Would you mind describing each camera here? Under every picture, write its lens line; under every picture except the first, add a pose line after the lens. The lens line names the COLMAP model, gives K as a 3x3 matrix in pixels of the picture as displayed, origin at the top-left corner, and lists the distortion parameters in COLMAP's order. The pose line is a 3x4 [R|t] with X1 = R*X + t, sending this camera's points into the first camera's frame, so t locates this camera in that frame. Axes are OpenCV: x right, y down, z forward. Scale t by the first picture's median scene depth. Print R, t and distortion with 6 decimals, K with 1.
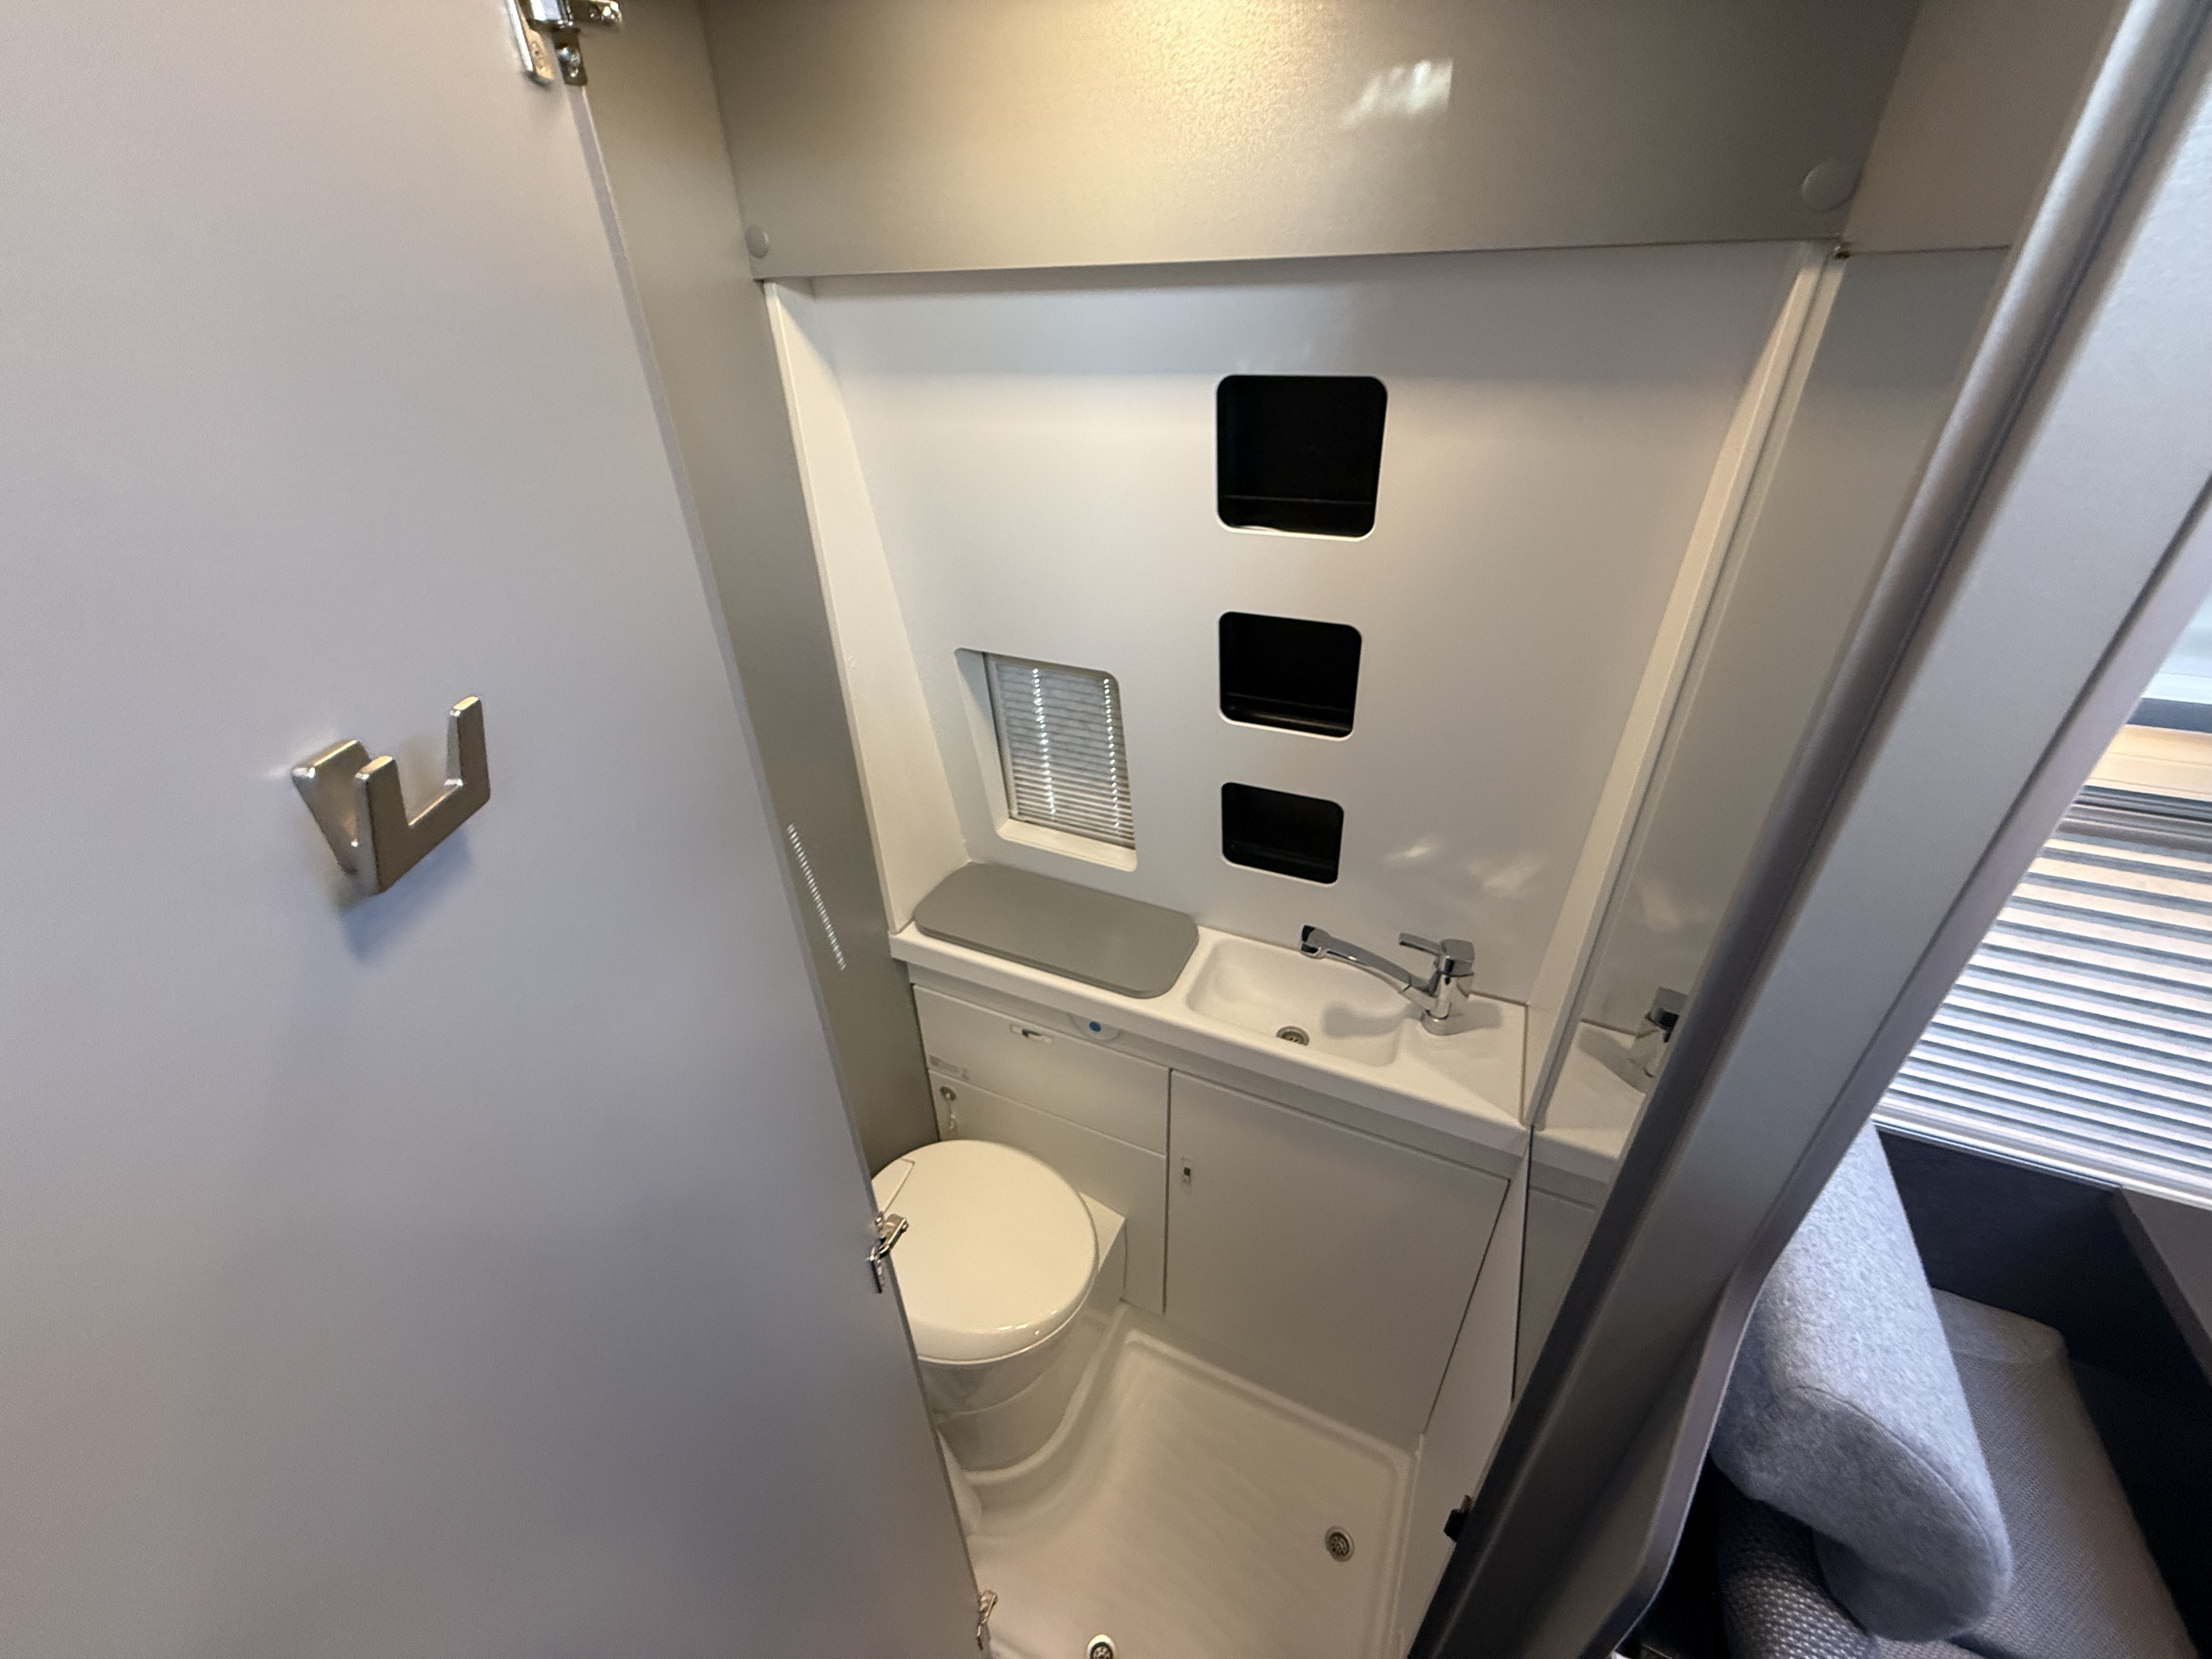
lens RADIAL K [[878.6, 0, 1101.2], [0, 878.6, 827.4], [0, 0, 1]] dist [-0.002193, 0.000298]
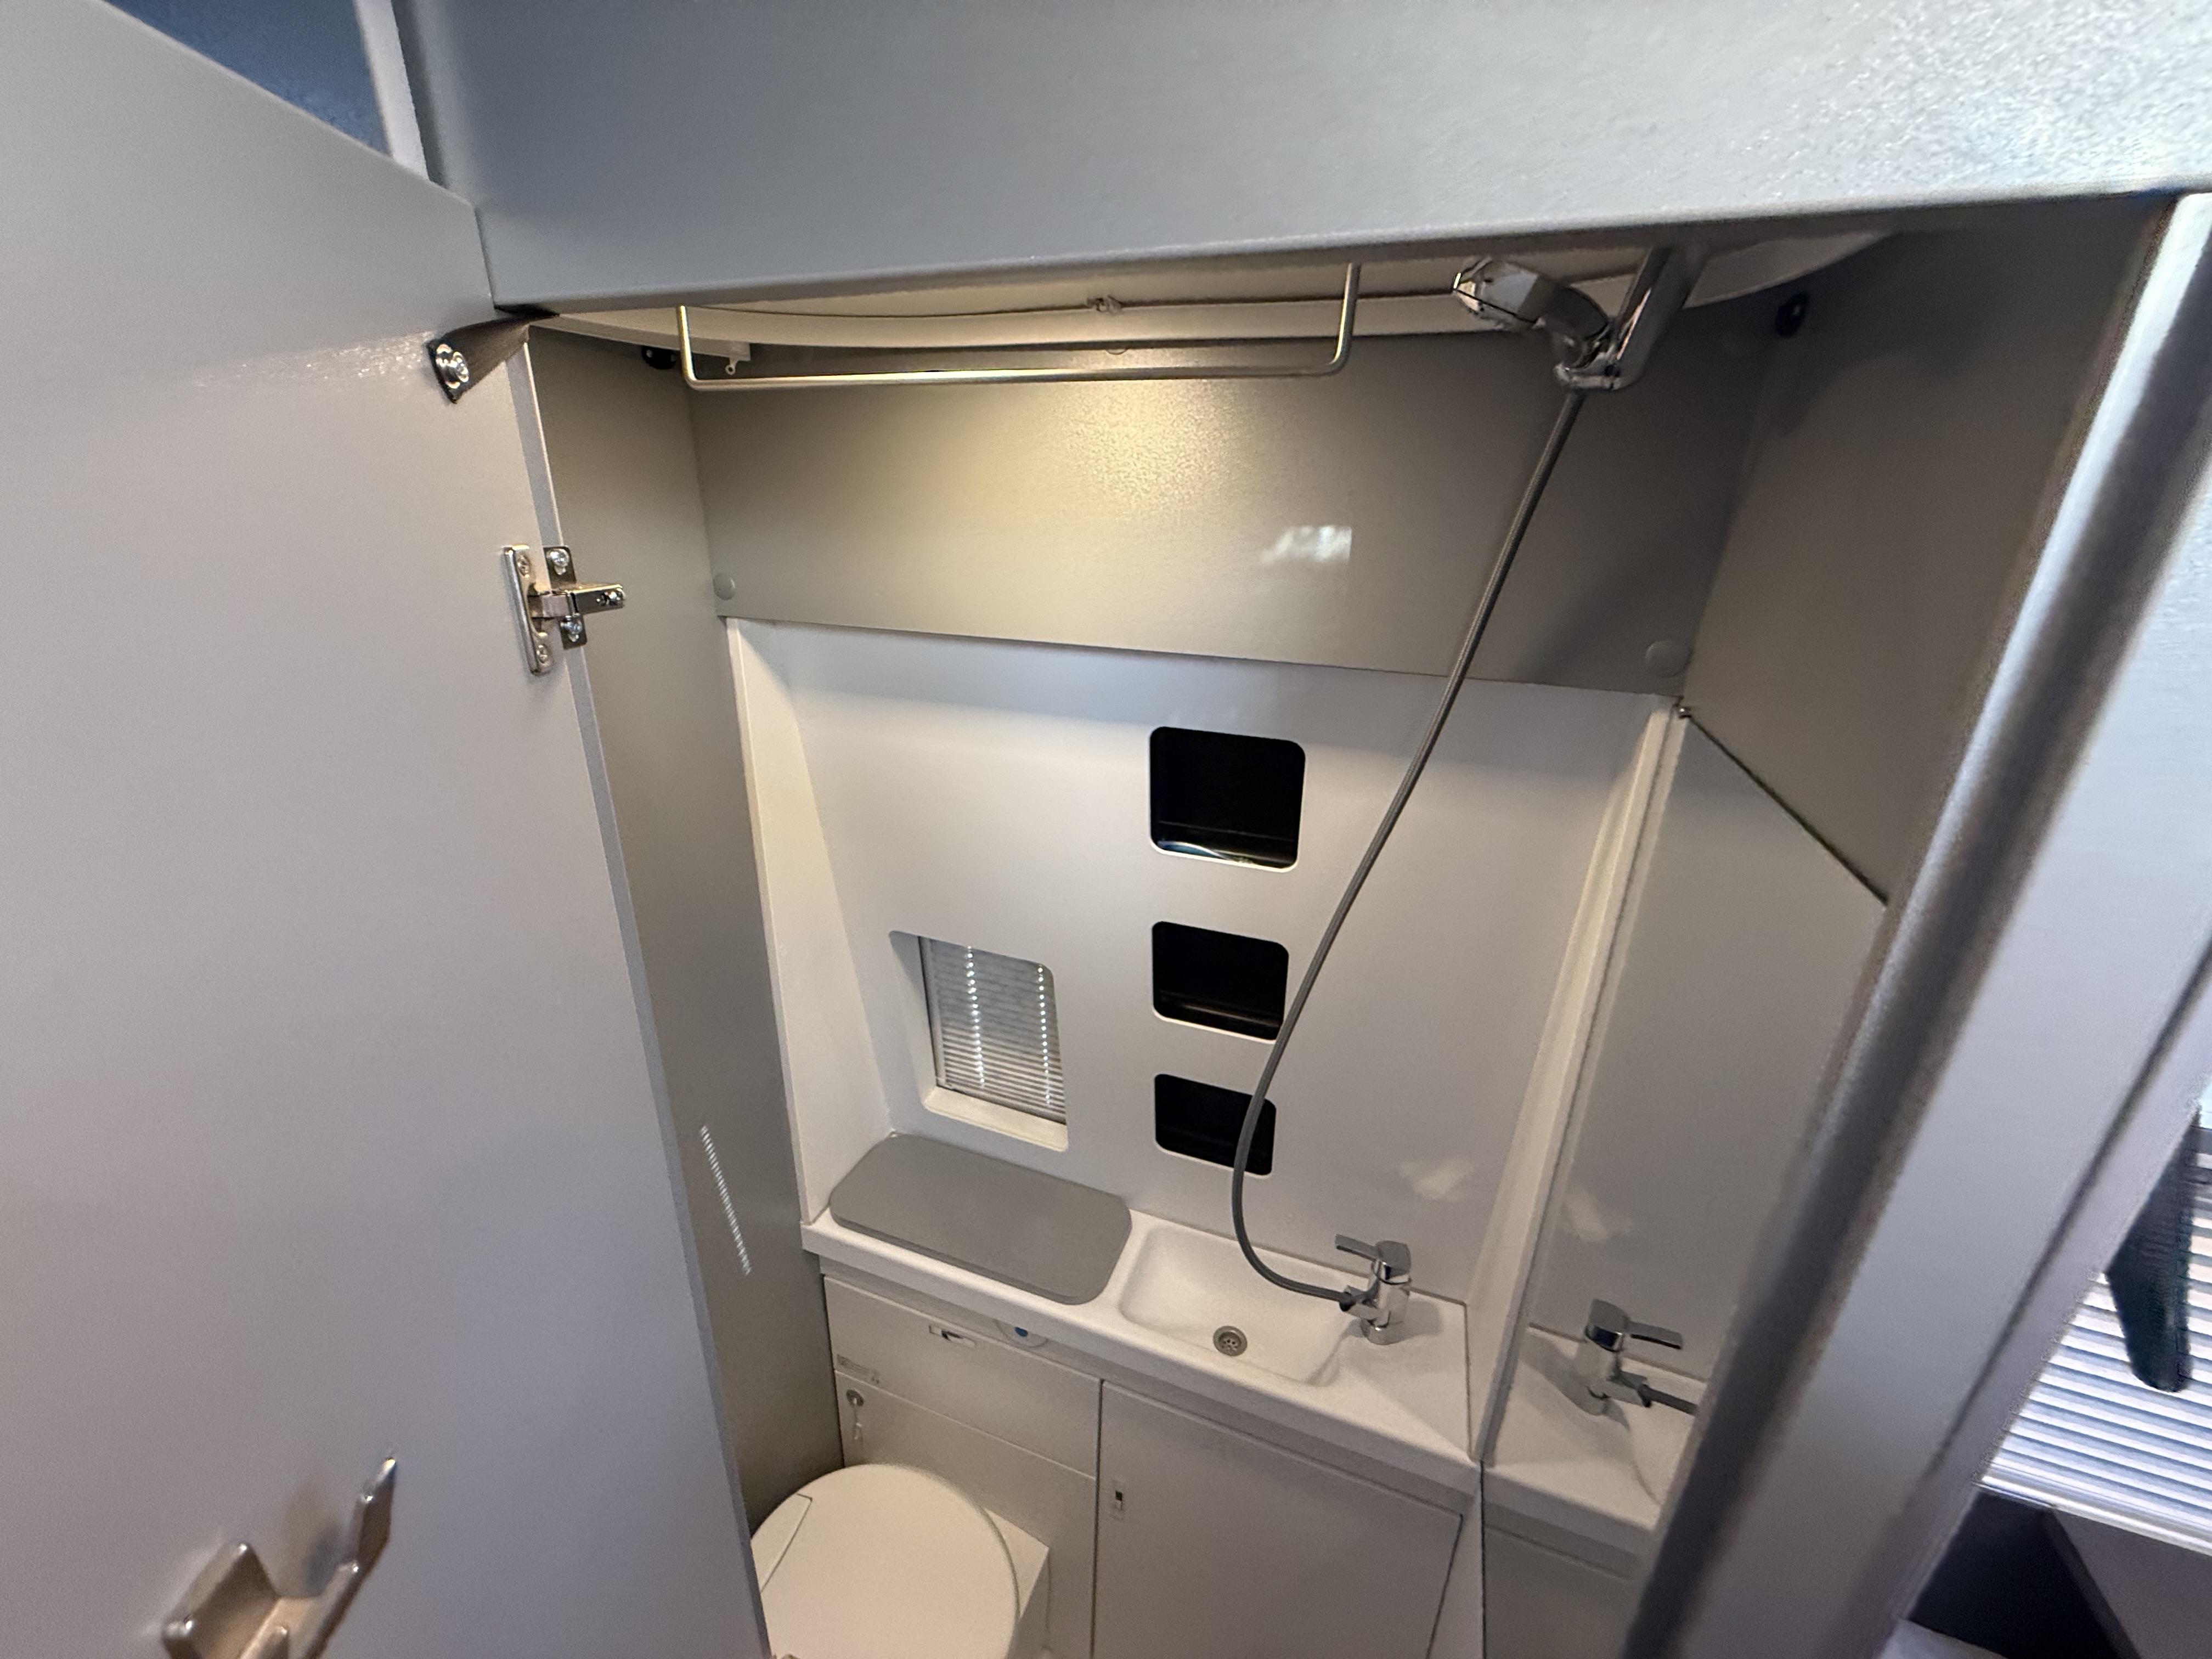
lens RADIAL K [[872.2, 0, 1100.8], [0, 872.2, 808.8], [0, 0, 1]] dist [-0.000341, 0.000368]
pose [[0.996091, 0.020459, 0.085928, -0.014306], [-0.003451, 0.981078, -0.193582, -0.144040], [-0.088263, 0.192529, 0.977314, -0.020480]]
